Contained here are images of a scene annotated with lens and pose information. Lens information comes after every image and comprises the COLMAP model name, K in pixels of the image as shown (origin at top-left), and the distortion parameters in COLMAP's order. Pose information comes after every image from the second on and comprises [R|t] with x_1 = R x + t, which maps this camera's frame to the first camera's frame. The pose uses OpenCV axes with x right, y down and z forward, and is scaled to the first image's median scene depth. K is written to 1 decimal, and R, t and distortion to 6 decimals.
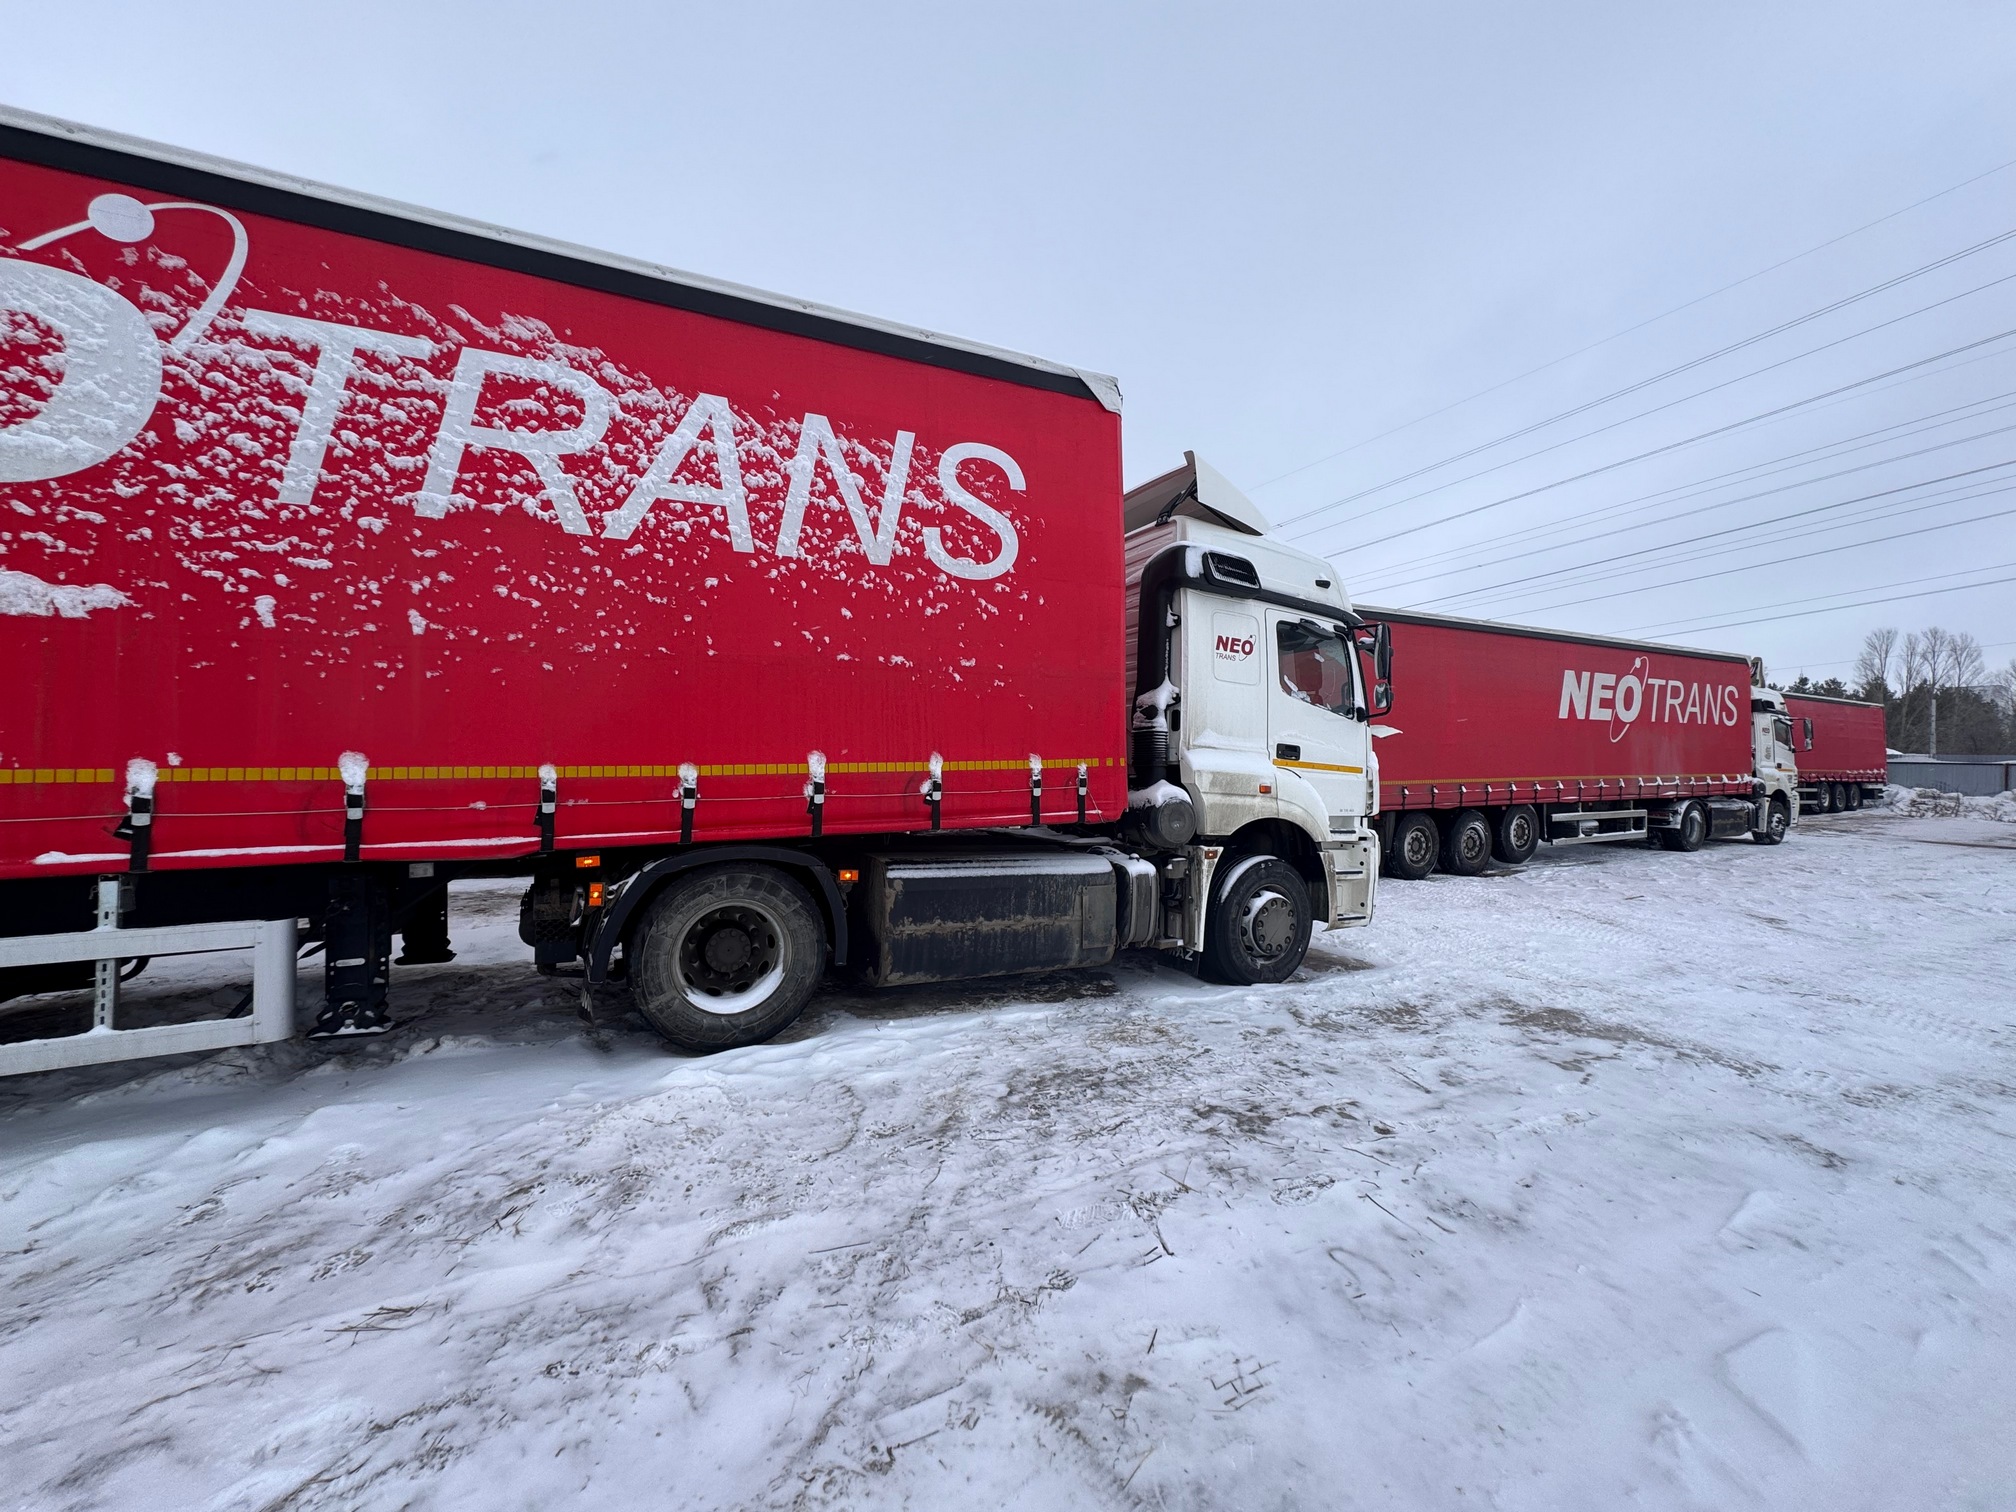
lens RADIAL K [[794.0, 0, 1015.7], [0, 794.0, 752.4], [0, 0, 1]] dist [-0.002678, 0.000052]
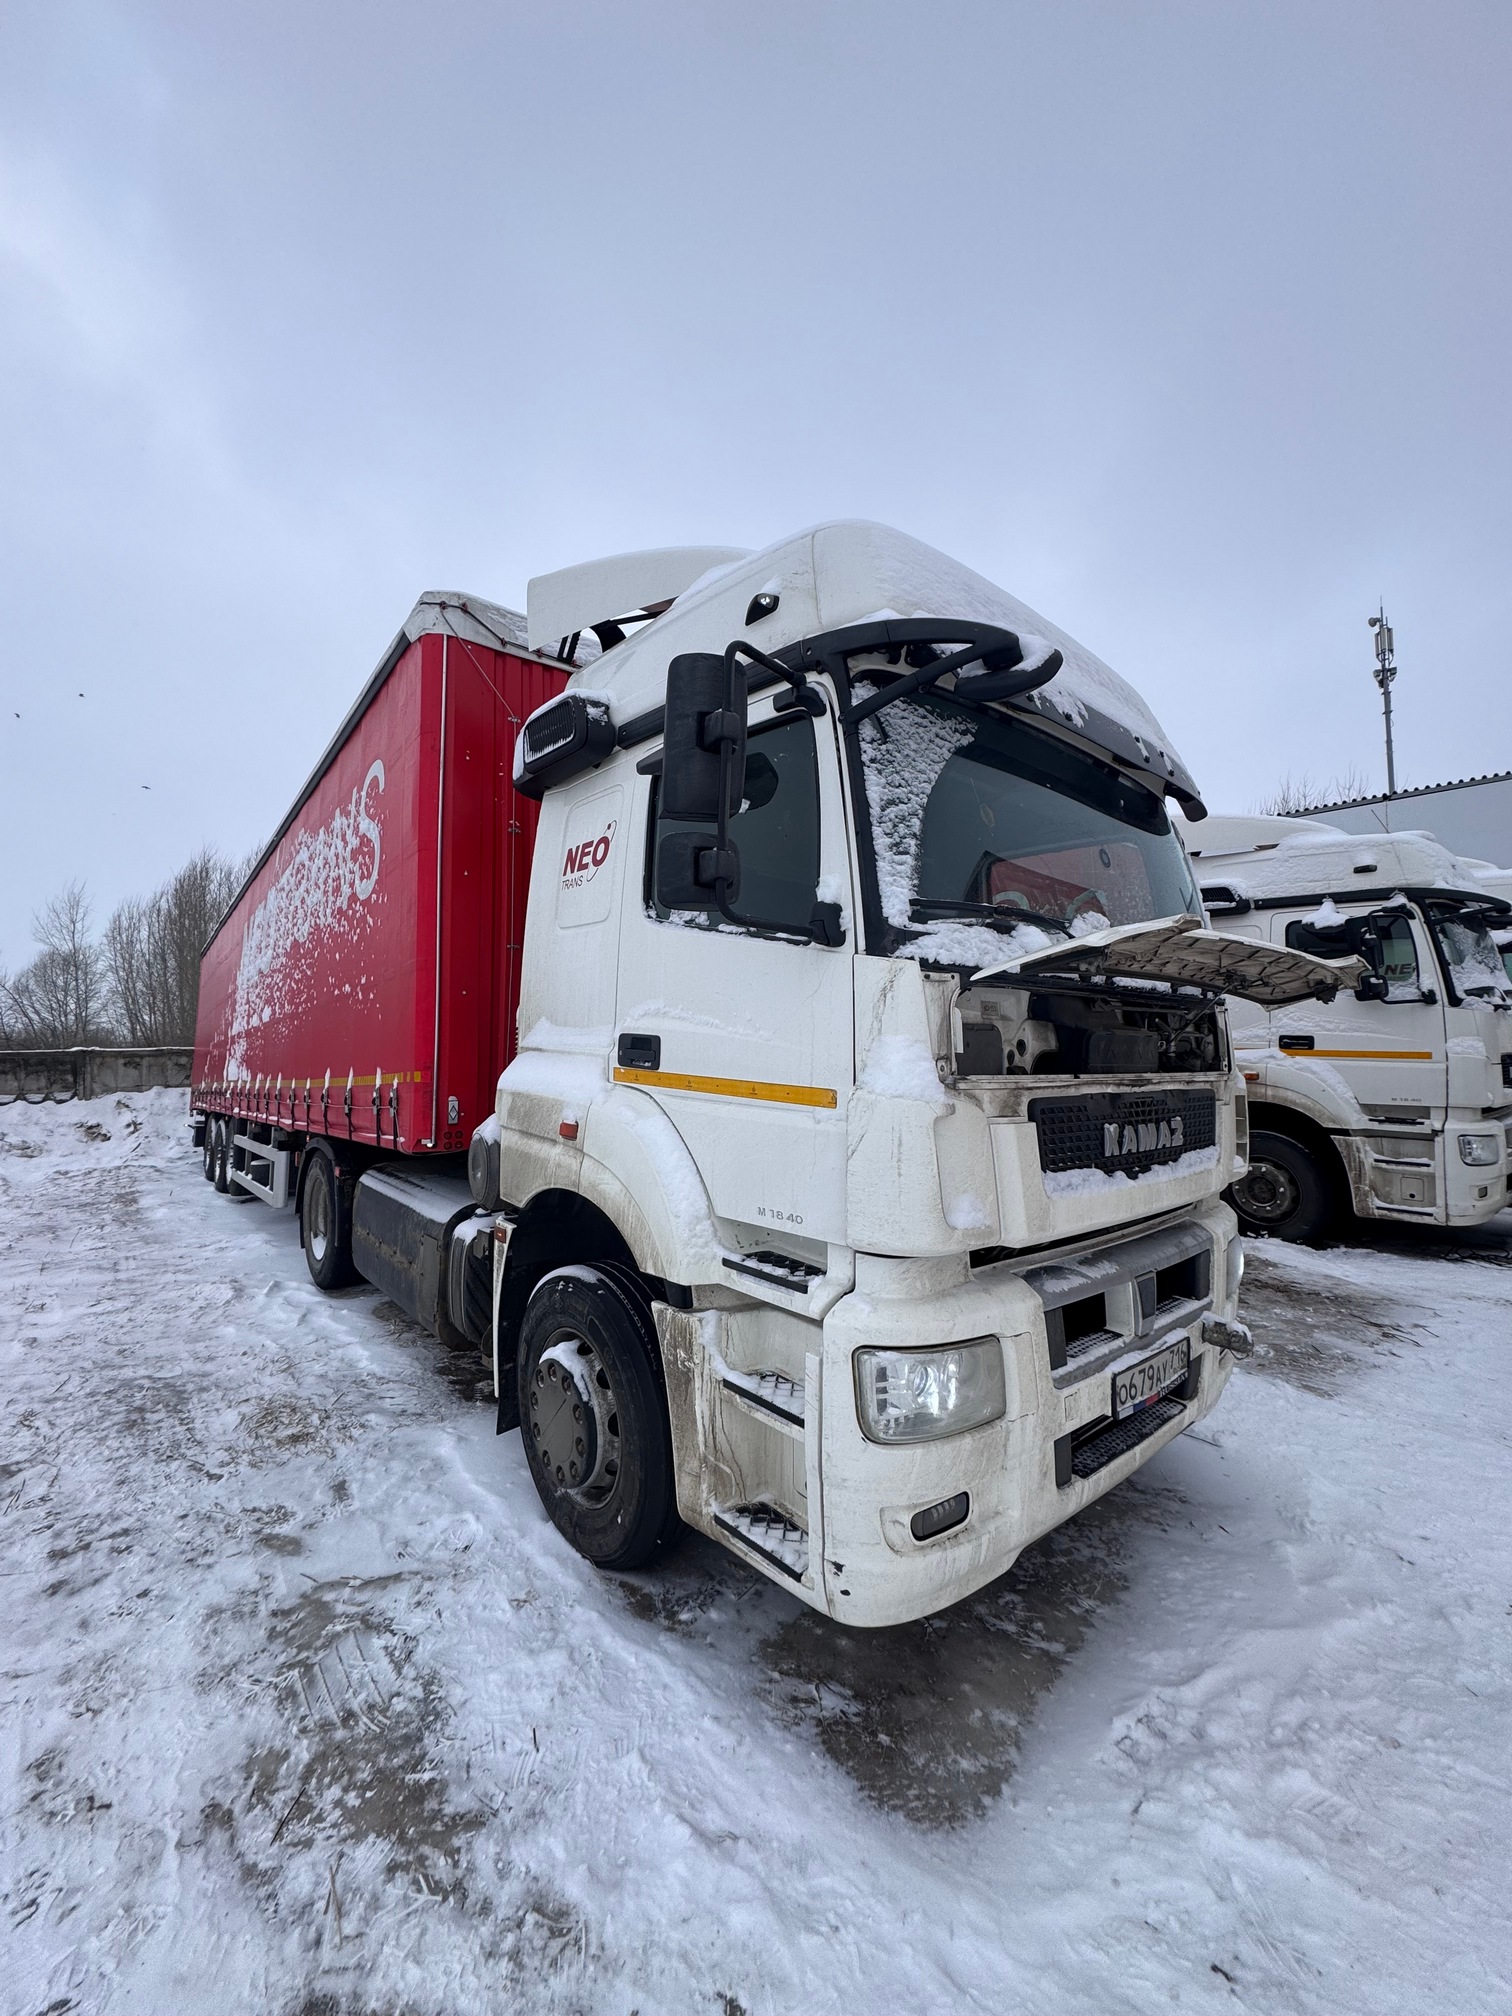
lens RADIAL K [[794.0, 0, 762.8], [0, 794.0, 1011.4], [0, 0, 1]] dist [-0.002678, 0.000052]
pose [[0.221105, -0.075708, -0.972307, 1.023059], [0.025342, 0.997092, -0.071874, 0.014205], [0.974921, -0.008749, 0.222380, 1.248972]]
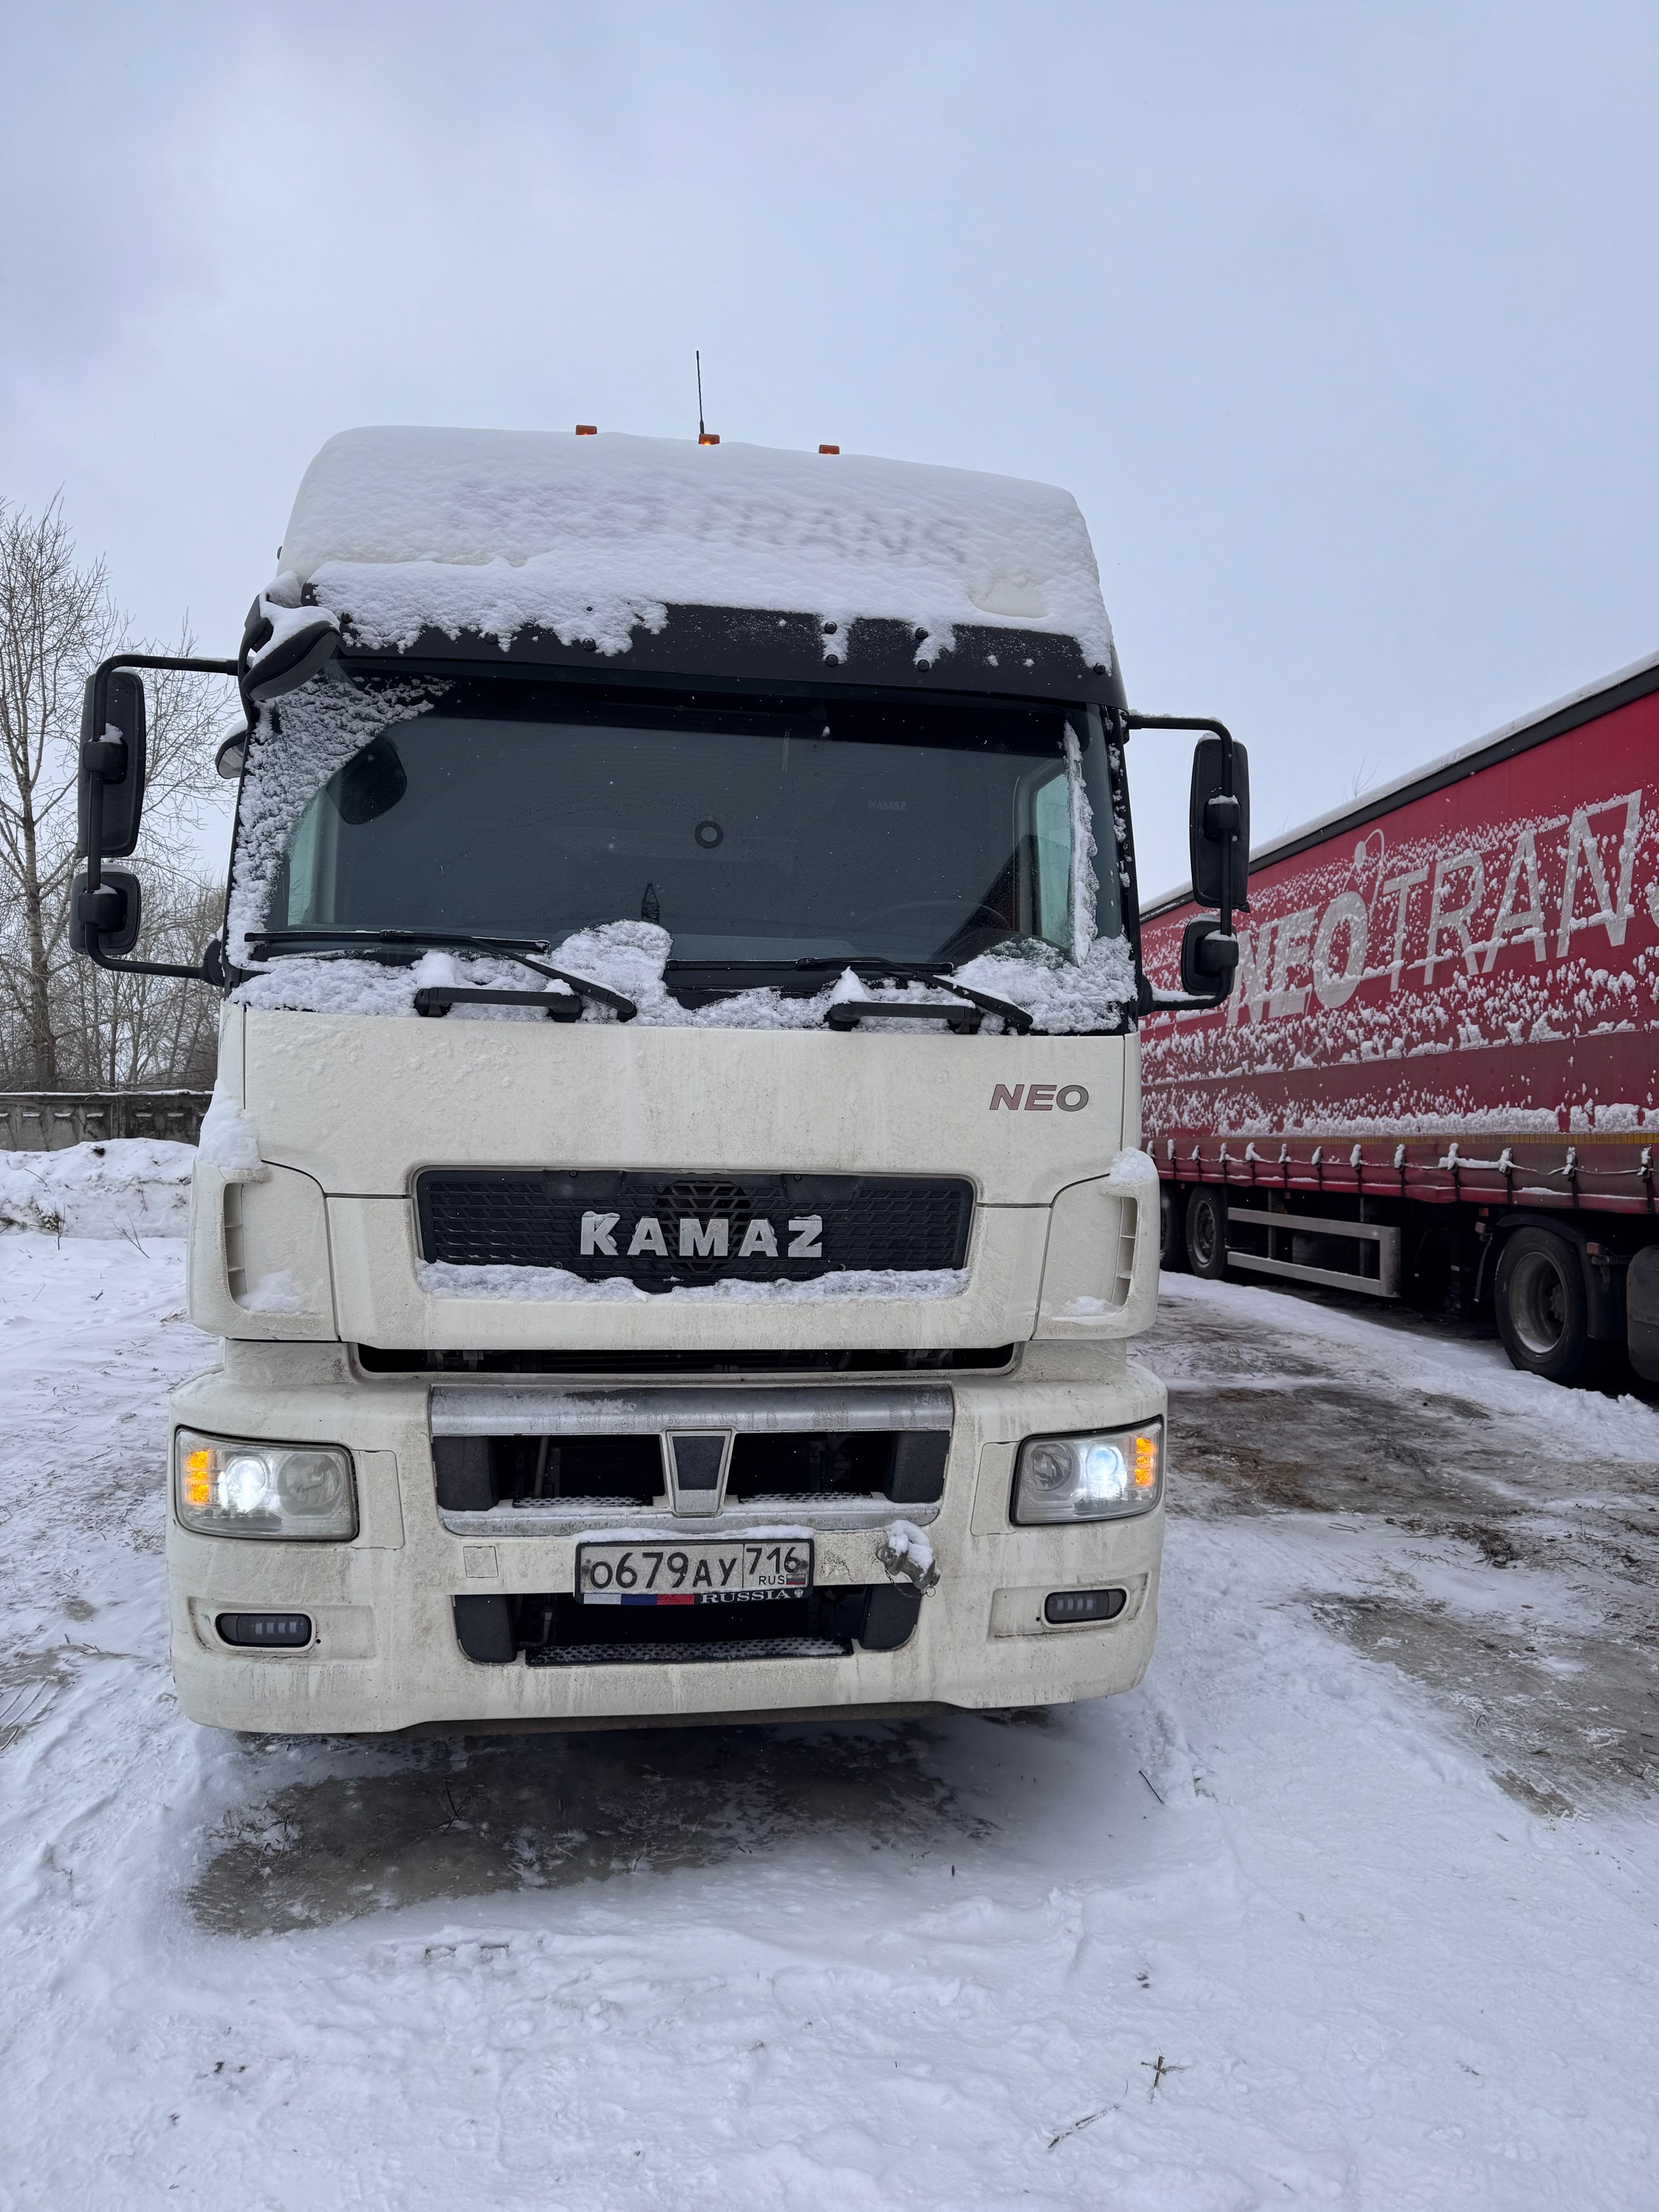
lens RADIAL K [[1569.7, 0, 830.2], [0, 1569.7, 1112.5], [0, 0, 1]] dist [0.015393, -0.009949]
pose [[-0.342481, -0.015886, -0.939390, 1.224147], [0.000757, 0.999852, -0.017185, 0.021284], [0.939524, -0.006596, -0.342418, 1.926623]]
